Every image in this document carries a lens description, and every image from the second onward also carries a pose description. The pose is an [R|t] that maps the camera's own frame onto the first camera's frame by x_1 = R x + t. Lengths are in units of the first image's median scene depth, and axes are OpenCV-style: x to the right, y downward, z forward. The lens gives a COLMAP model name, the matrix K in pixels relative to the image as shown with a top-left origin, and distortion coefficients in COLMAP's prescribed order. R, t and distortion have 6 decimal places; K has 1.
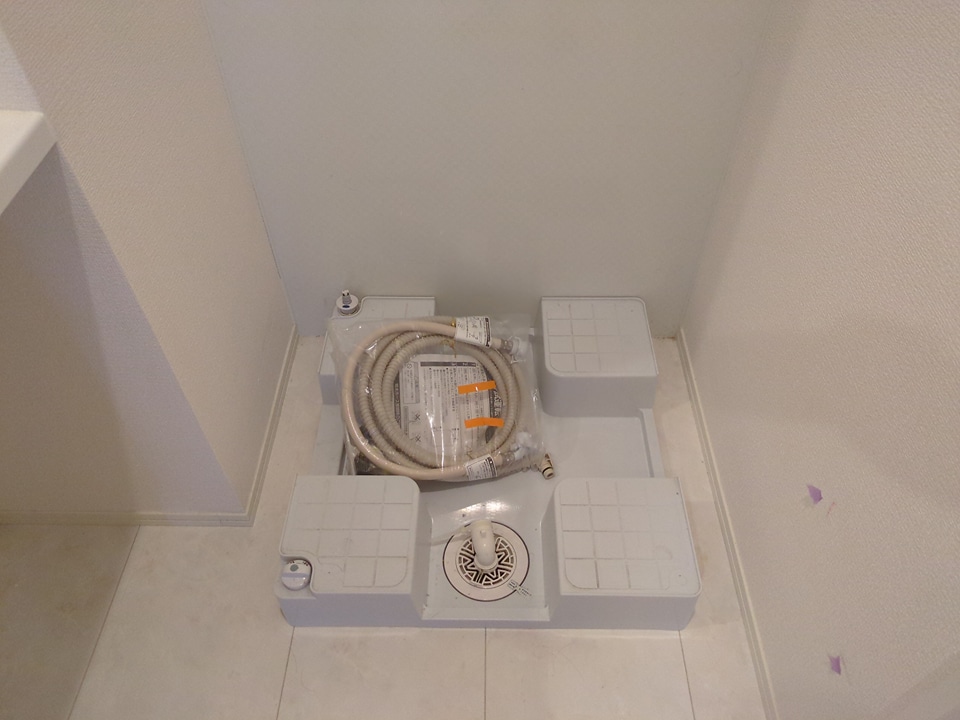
lens RADIAL K [[721.5, 0, 476.2], [0, 721.5, 362.4], [0, 0, 1]] dist [0.029244, -0.024790]
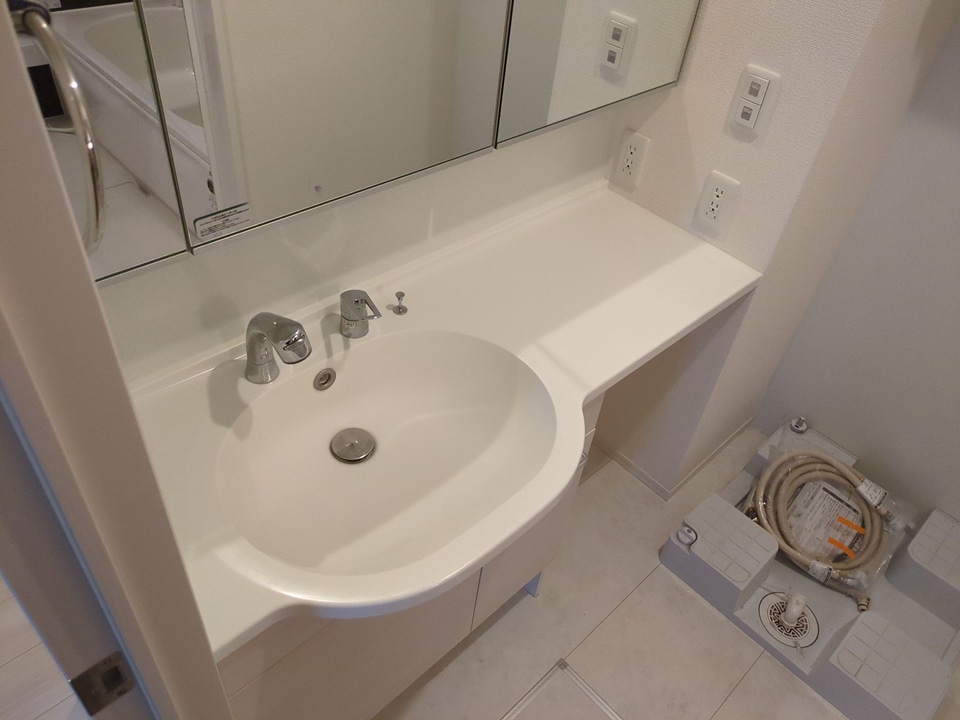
lens RADIAL K [[721.5, 0, 484.4], [0, 721.5, 349.6], [0, 0, 1]] dist [0.029244, -0.024790]
pose [[0.698800, 0.531654, -0.478563, -0.002947], [-0.597174, 0.801890, 0.018855, 0.161003], [0.393779, 0.272610, 0.877851, -0.632150]]
